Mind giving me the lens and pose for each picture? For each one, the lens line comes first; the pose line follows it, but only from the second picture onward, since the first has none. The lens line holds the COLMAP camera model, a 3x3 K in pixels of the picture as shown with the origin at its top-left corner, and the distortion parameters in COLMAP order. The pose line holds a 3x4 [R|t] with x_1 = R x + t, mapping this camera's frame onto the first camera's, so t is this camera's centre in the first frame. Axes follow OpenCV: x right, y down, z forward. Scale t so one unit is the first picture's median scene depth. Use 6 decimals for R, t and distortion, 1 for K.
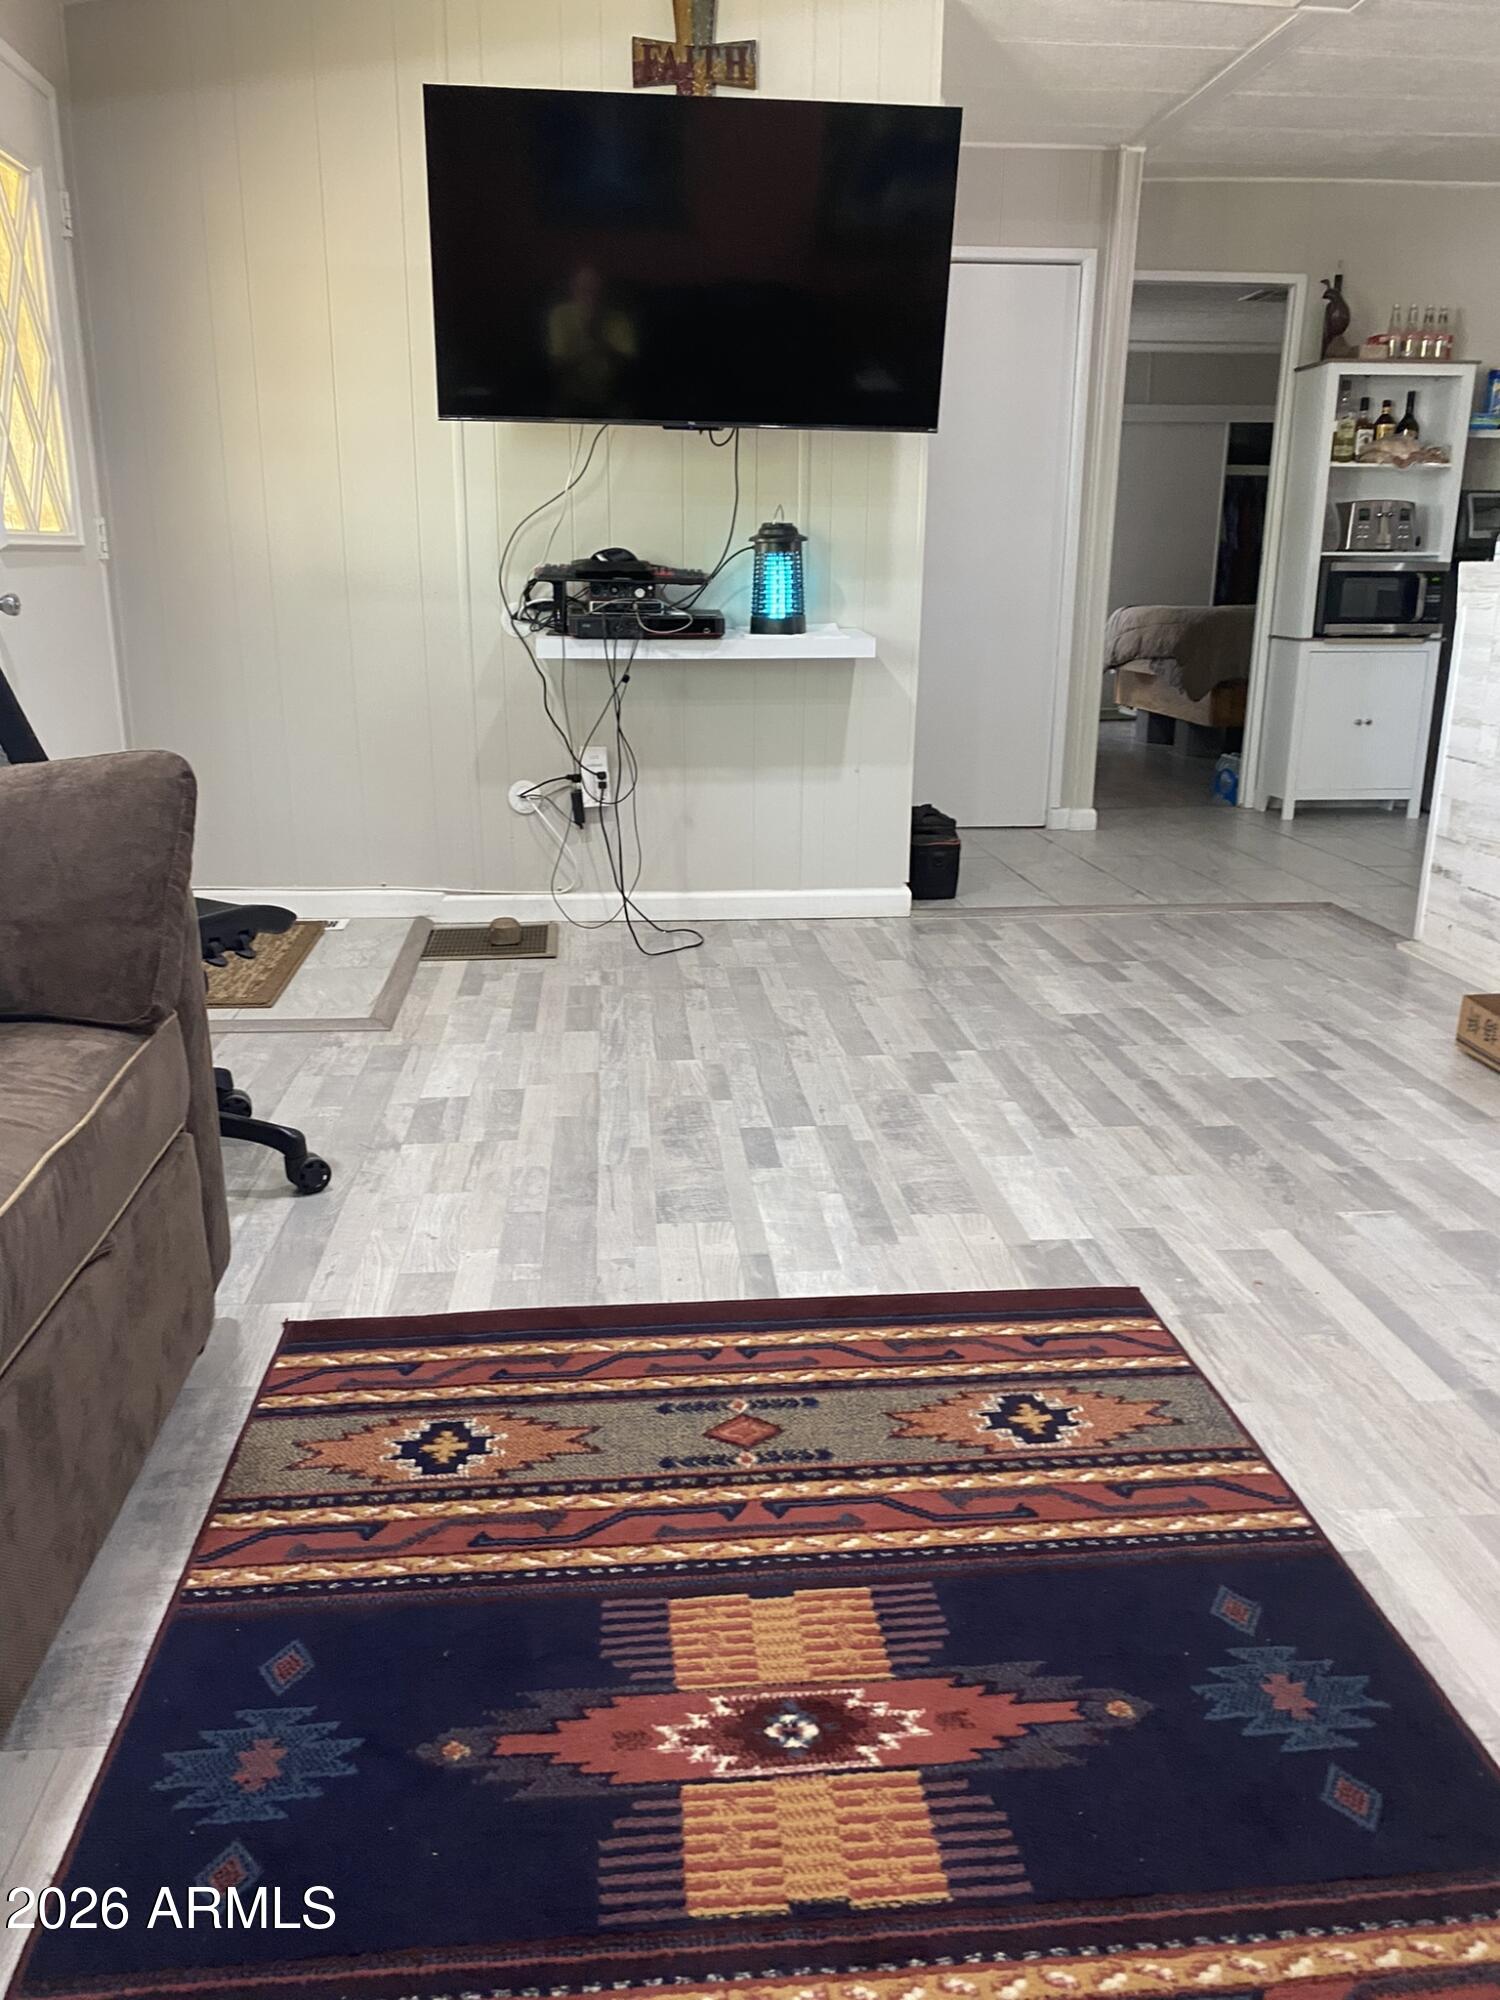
lens RADIAL K [[1508.1, 0, 750.0], [0, 1508.1, 1000.0], [0, 0, 1]] dist [0.054010, -0.096875]
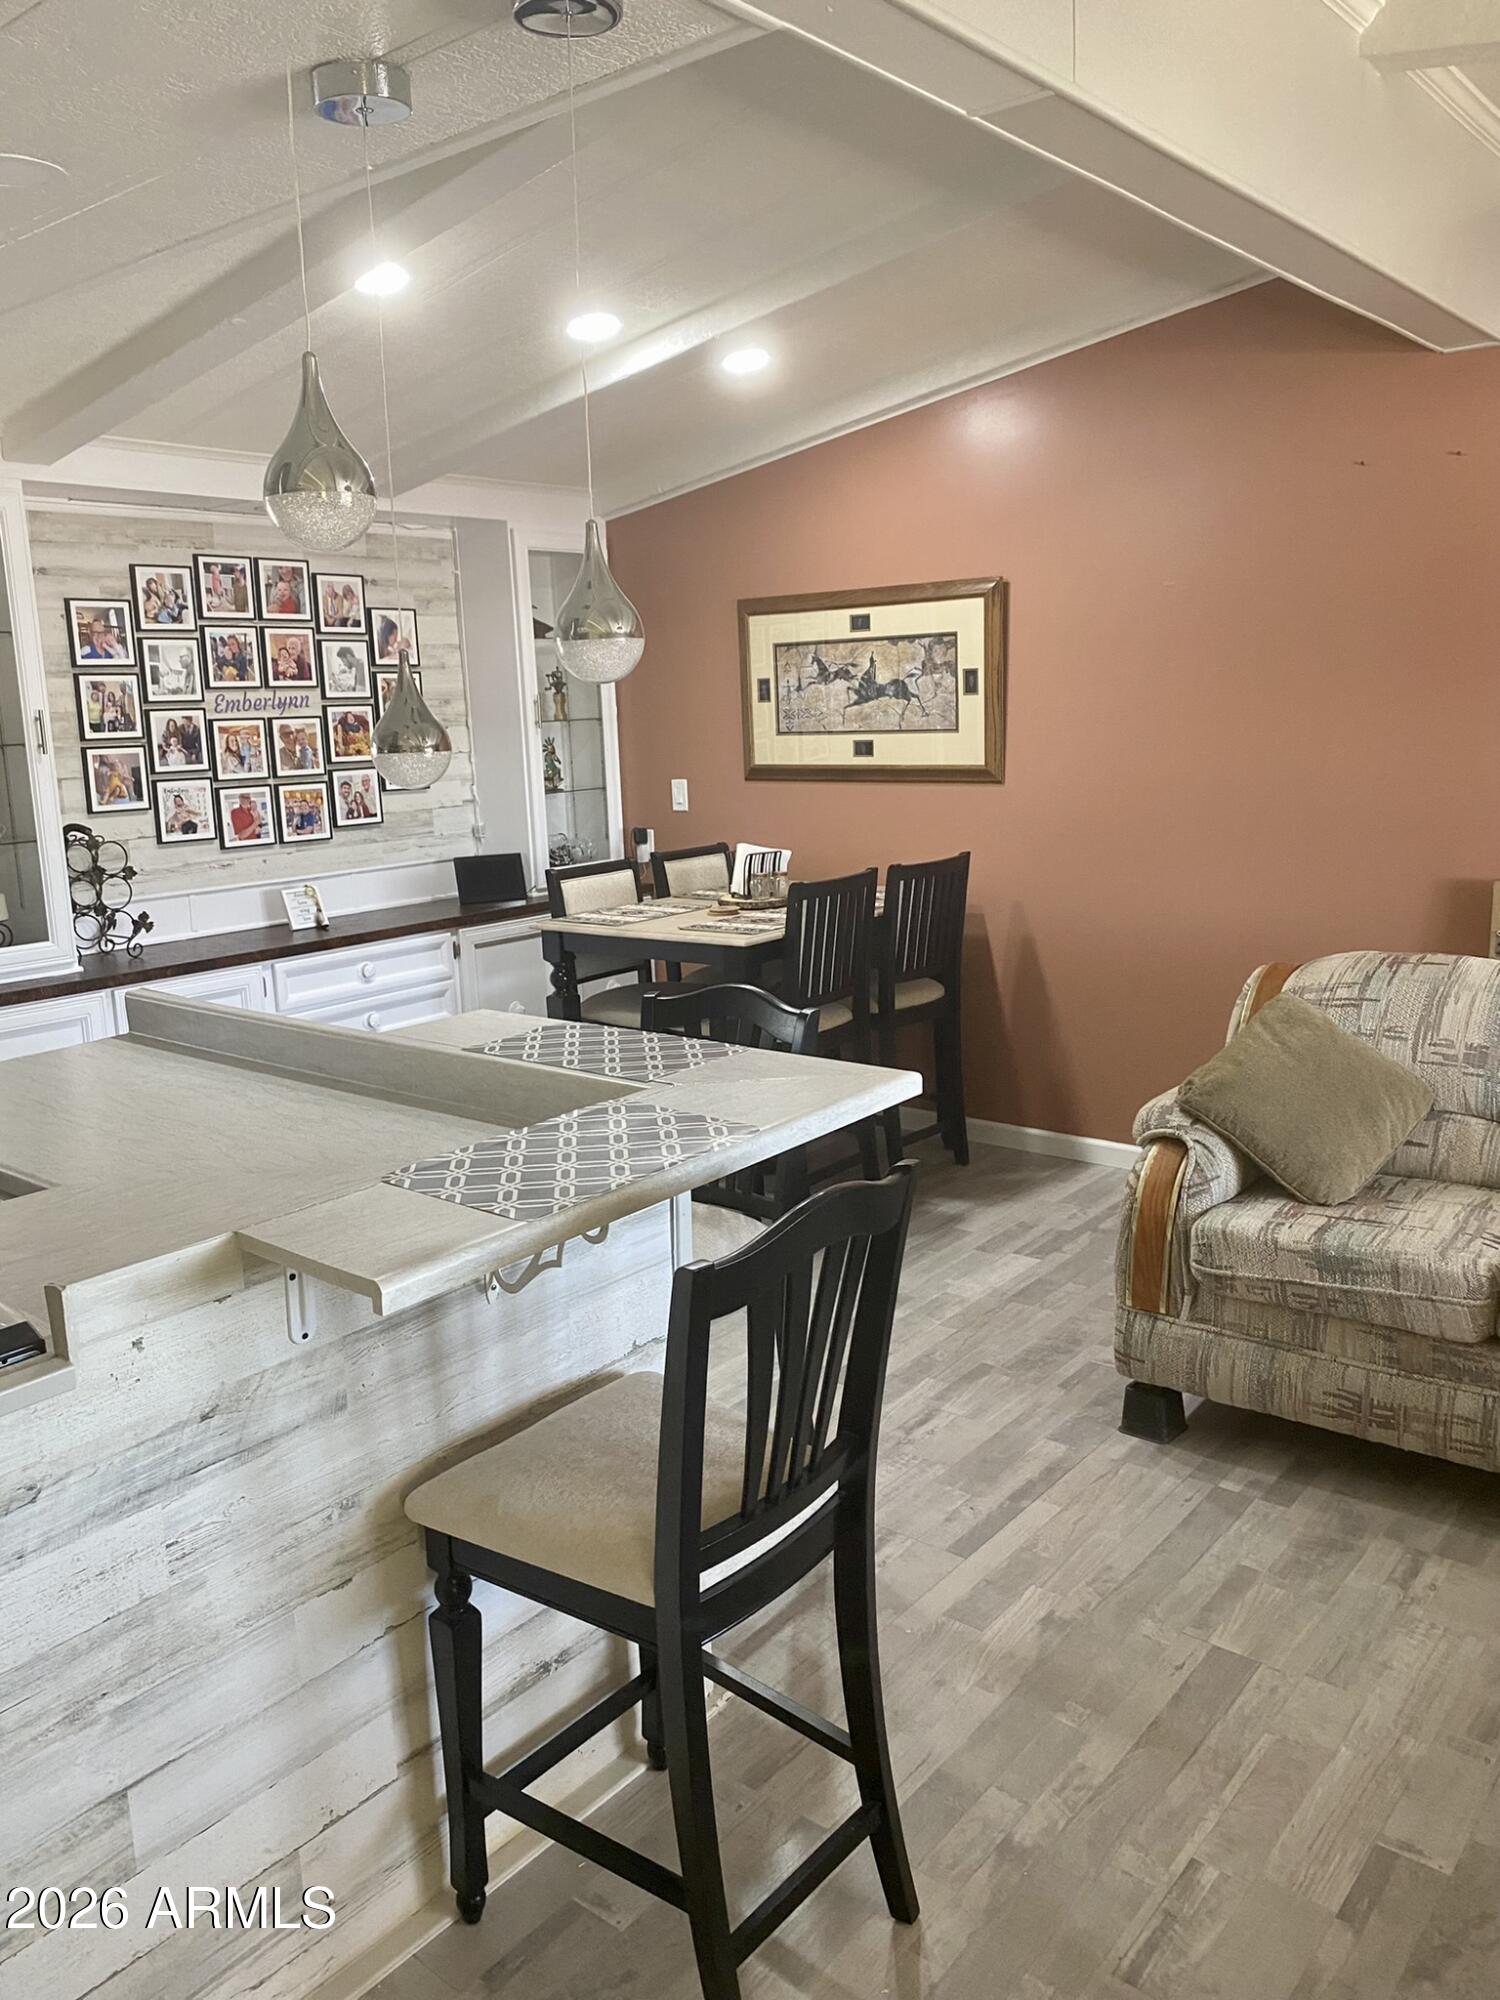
lens RADIAL K [[1508.1, 0, 750.0], [0, 1508.1, 1000.0], [0, 0, 1]] dist [0.054010, -0.096875]
pose [[-0.712597, -0.117609, 0.691646, -0.524543], [0.221864, 0.897478, 0.381194, -0.818625], [-0.665569, 0.425089, -0.613447, 2.130790]]
